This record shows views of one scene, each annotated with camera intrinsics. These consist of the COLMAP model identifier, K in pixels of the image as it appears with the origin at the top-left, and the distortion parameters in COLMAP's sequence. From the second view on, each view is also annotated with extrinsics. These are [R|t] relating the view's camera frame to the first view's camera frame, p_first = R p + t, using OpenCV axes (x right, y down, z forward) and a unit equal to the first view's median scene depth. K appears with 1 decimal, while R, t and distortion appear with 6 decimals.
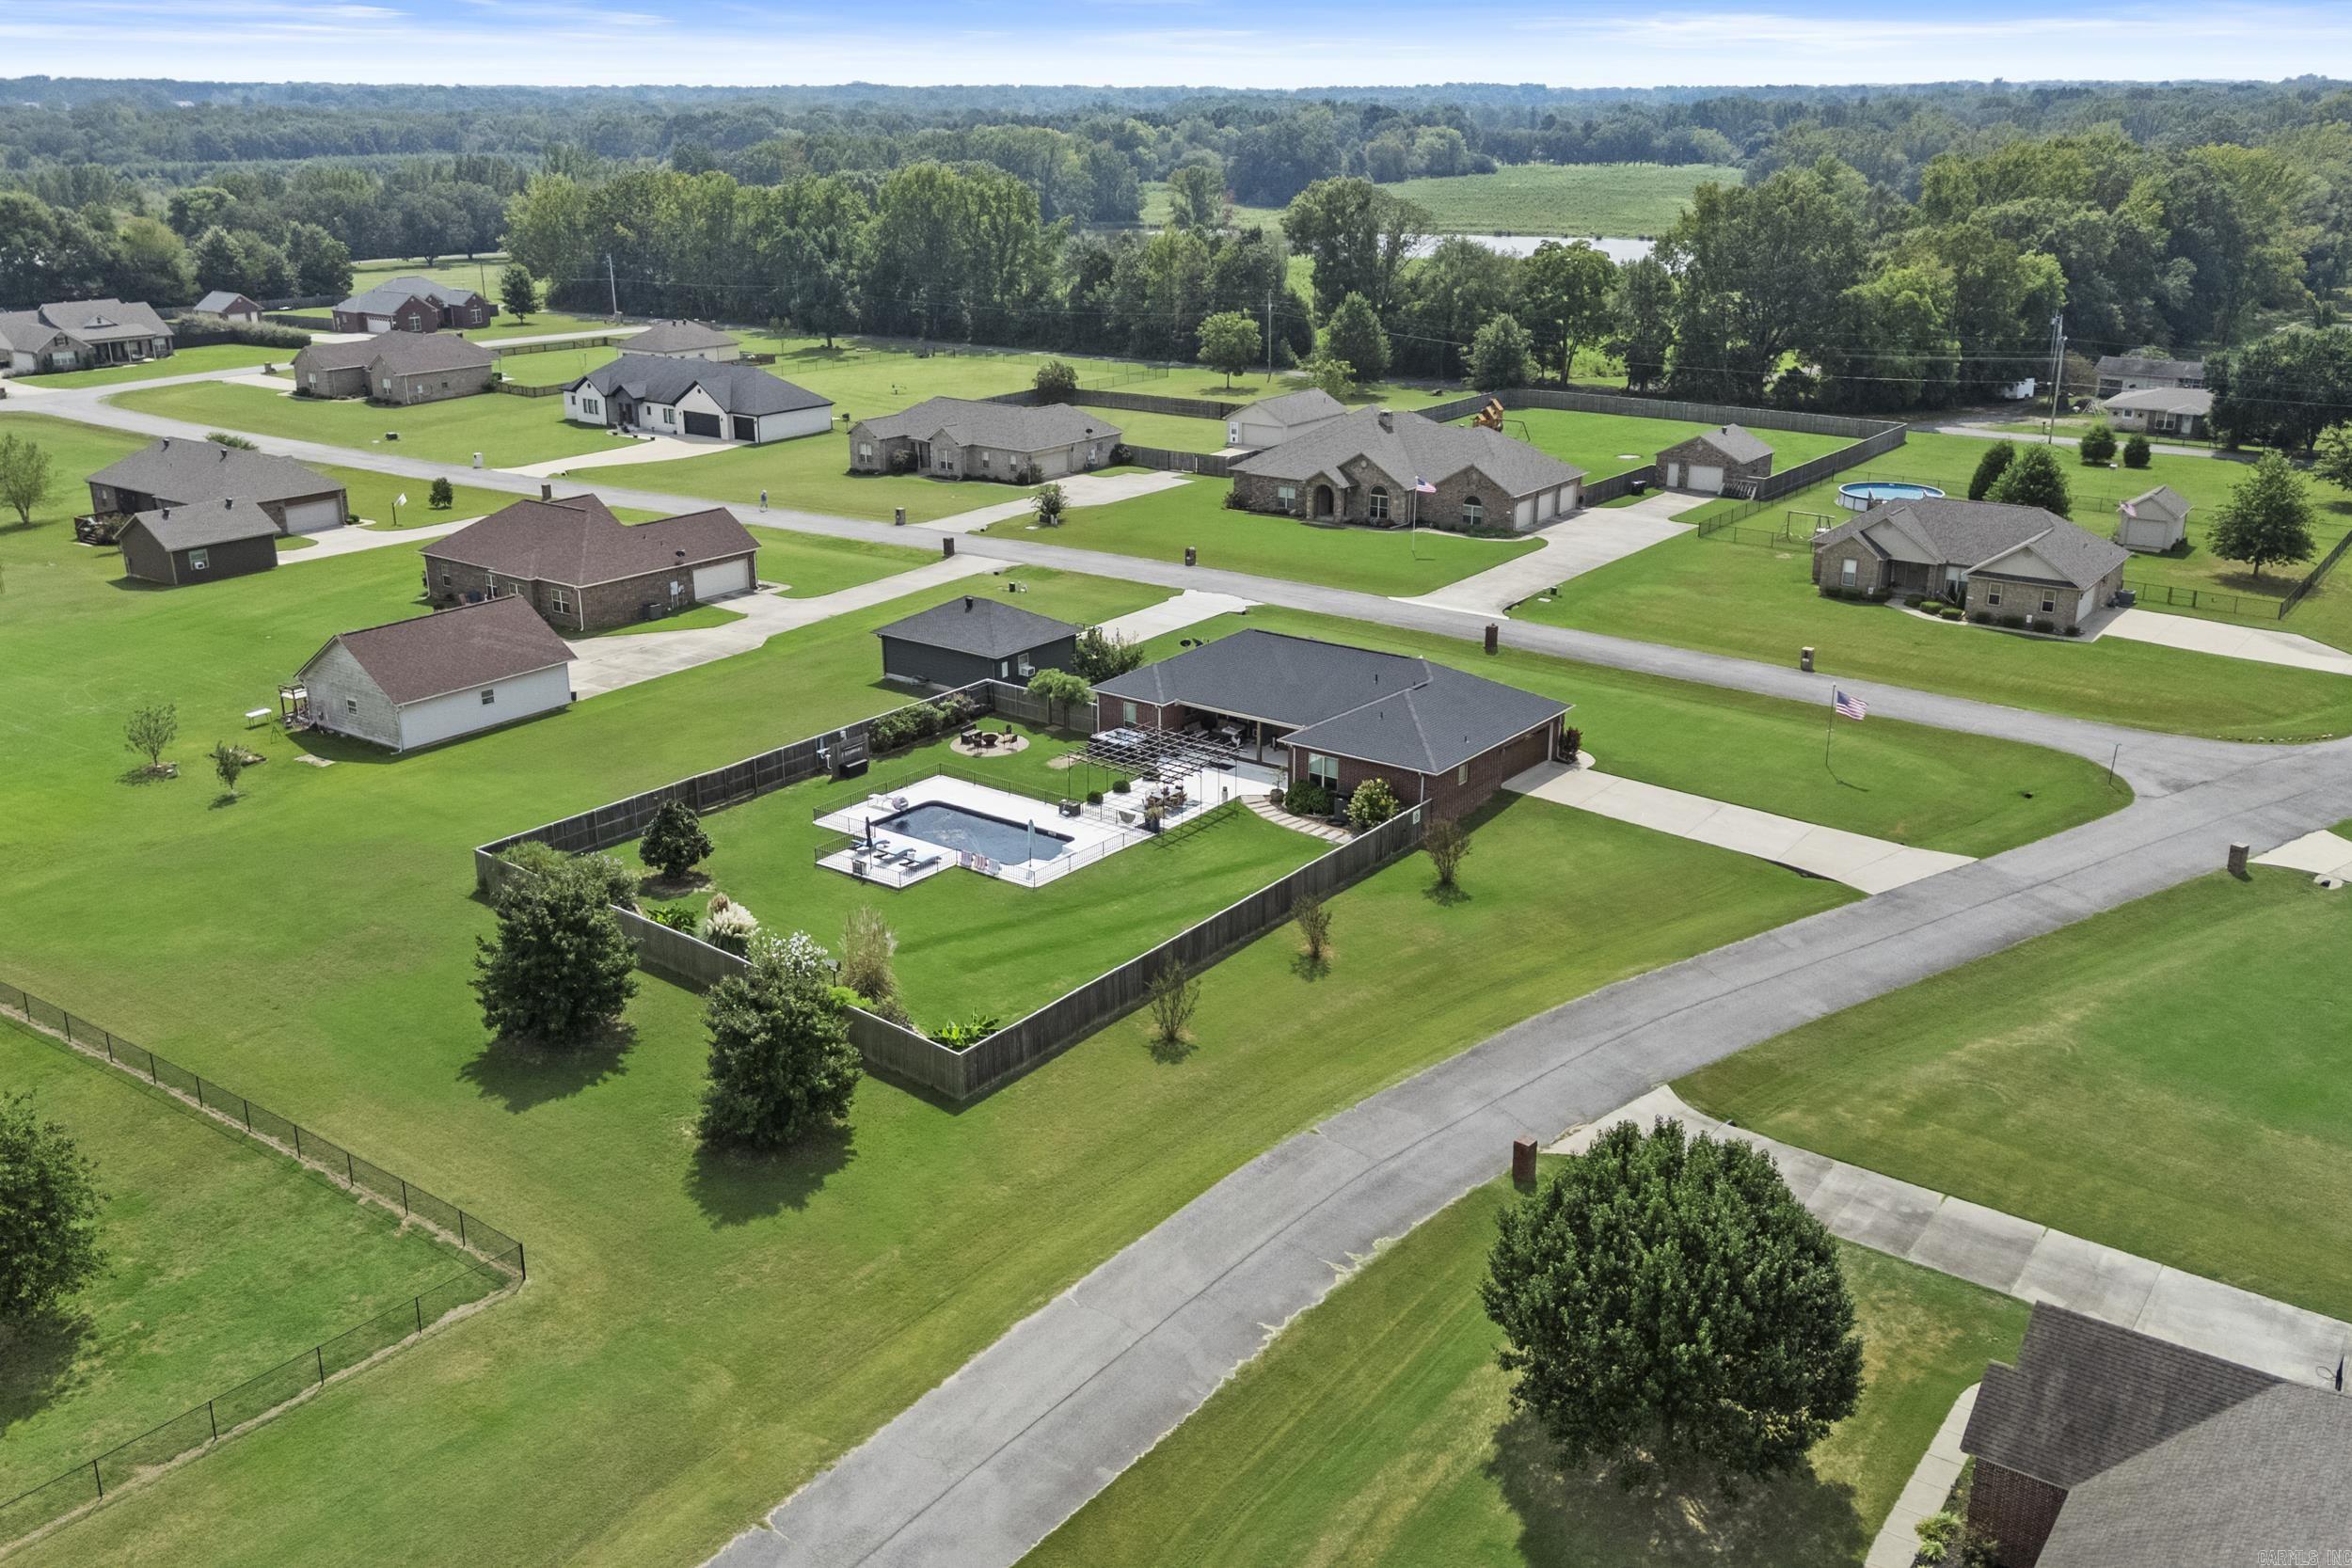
lens RADIAL K [[2065.3, 0, 1194.7], [0, 2065.3, 786.7], [0, 0, 1]] dist [0.080955, -0.112662]
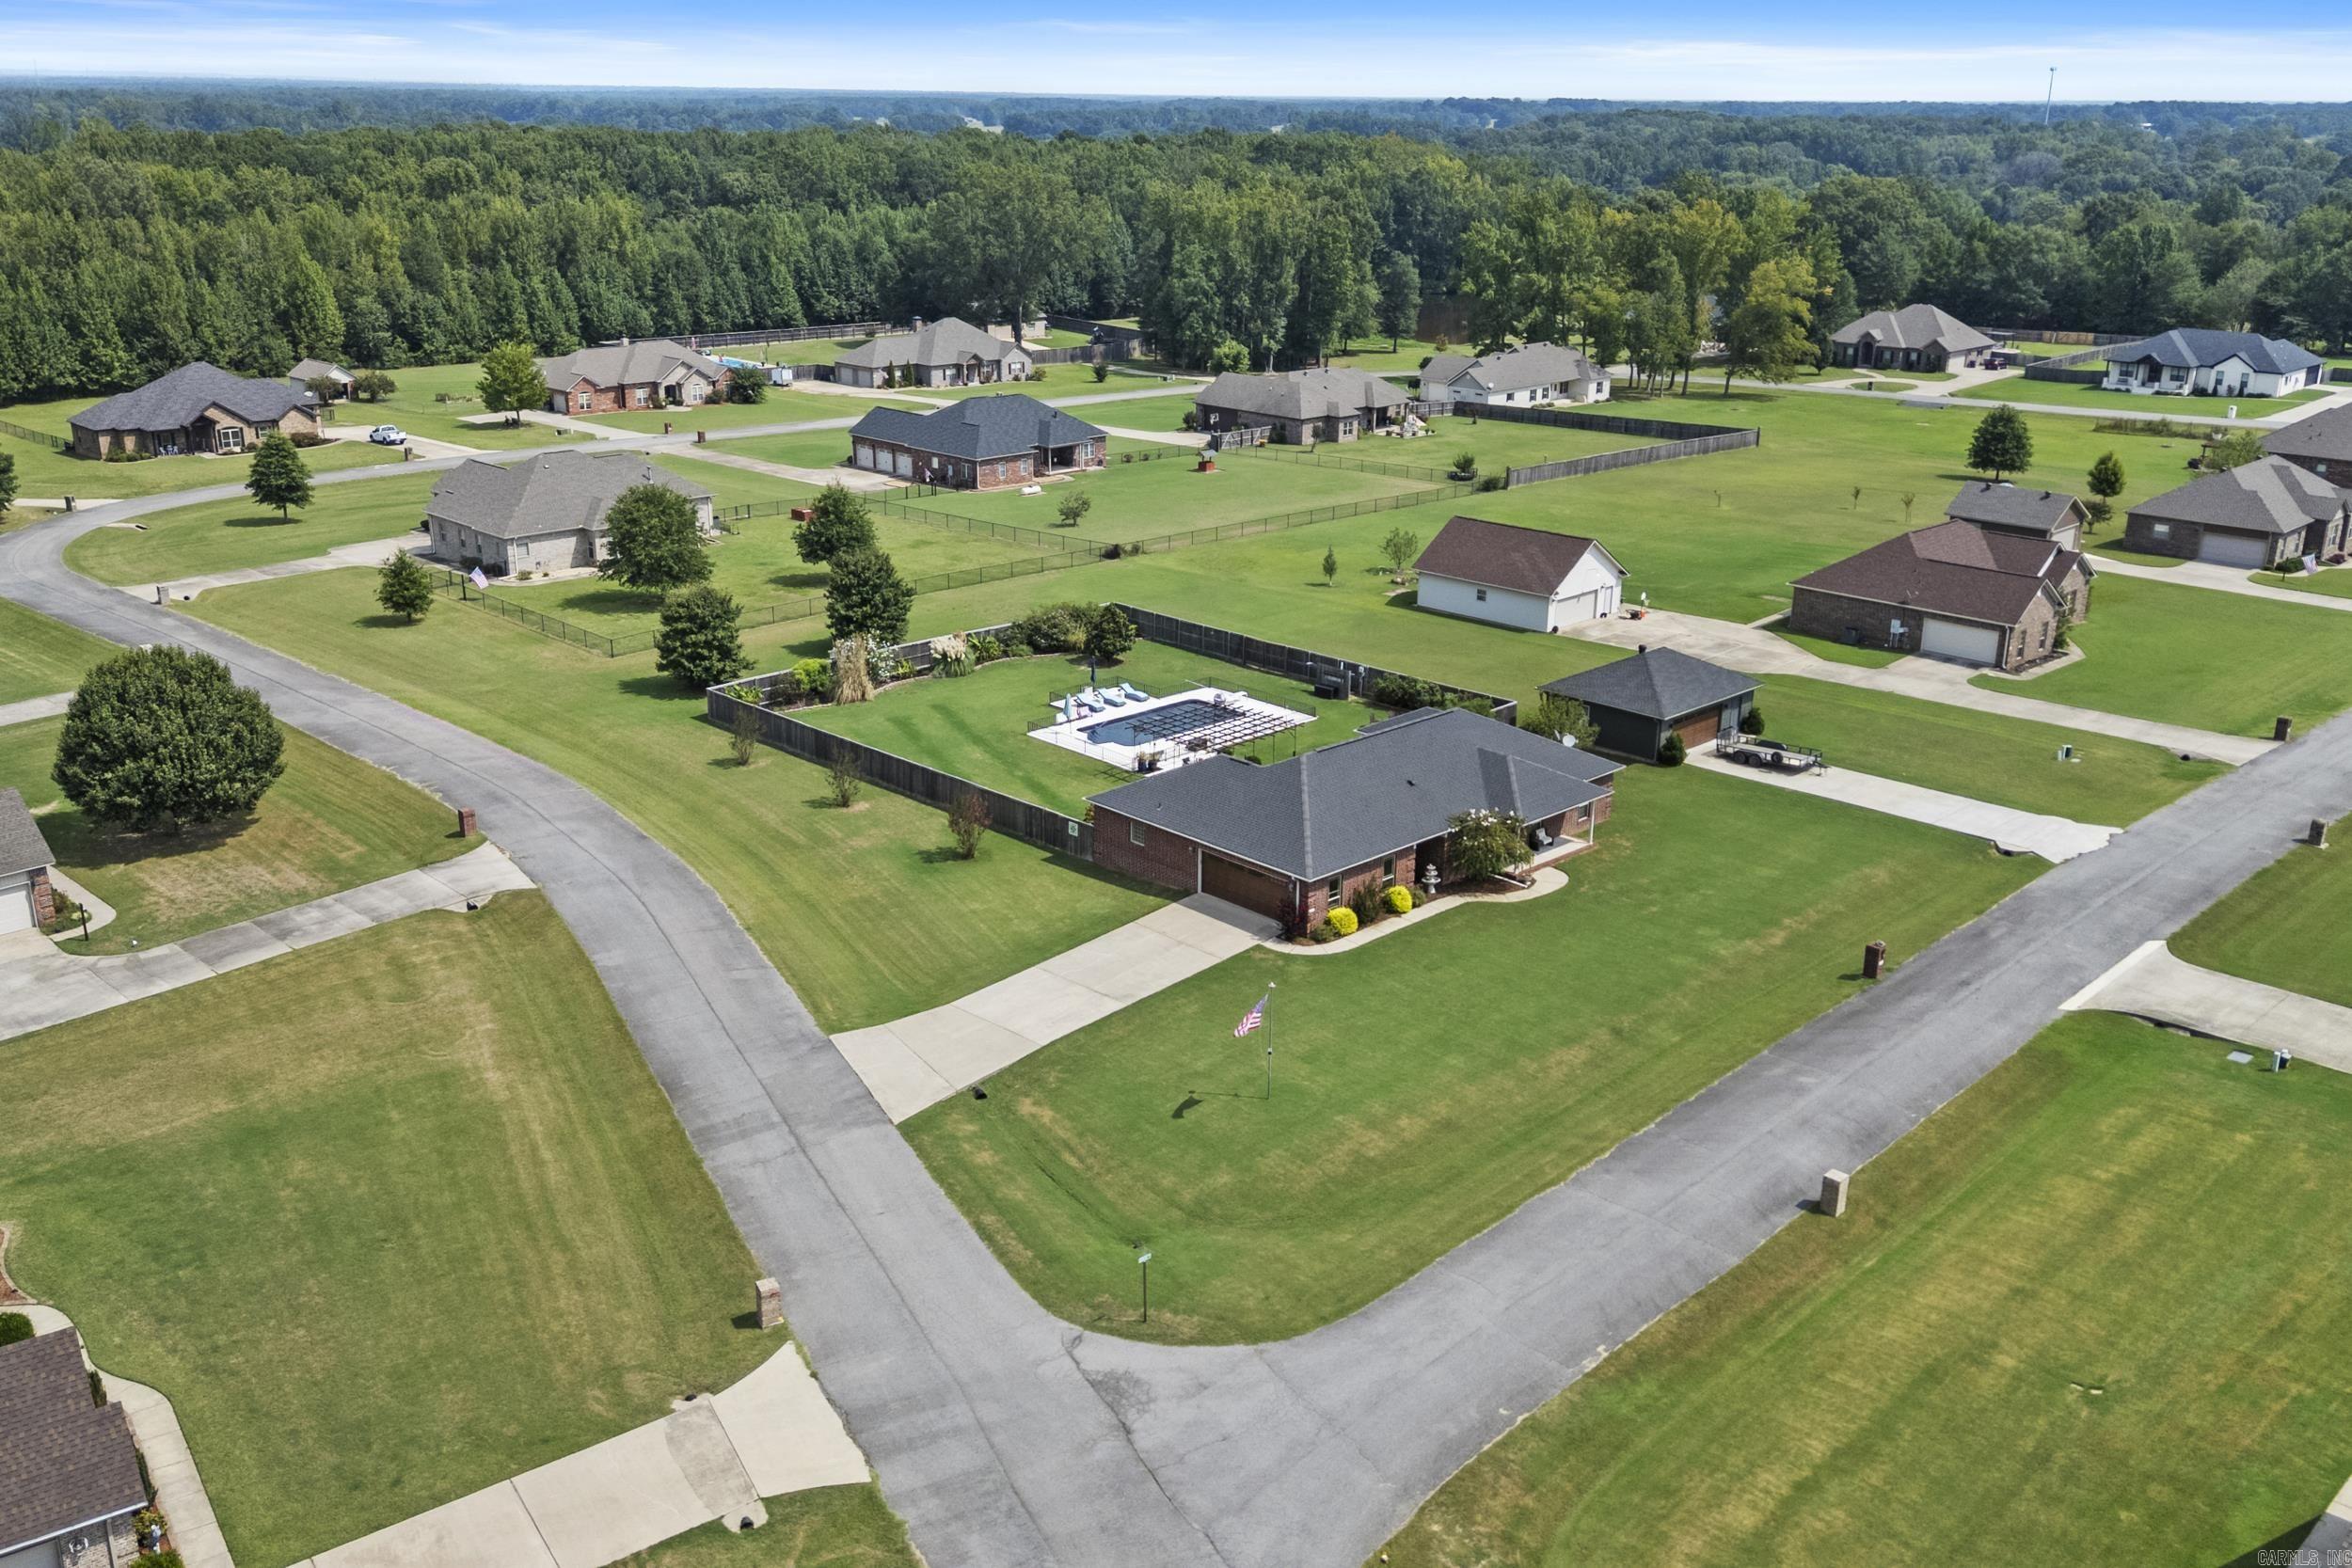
lens RADIAL K [[2004.2, 0, 1161.1], [0, 2004.2, 785.3], [0, 0, 1]] dist [0.114603, -0.188242]
pose [[-0.164934, 0.316908, -0.934005, 0.927520], [-0.322664, 0.877530, 0.354725, -0.336046], [0.932033, 0.359876, -0.042479, 0.993454]]
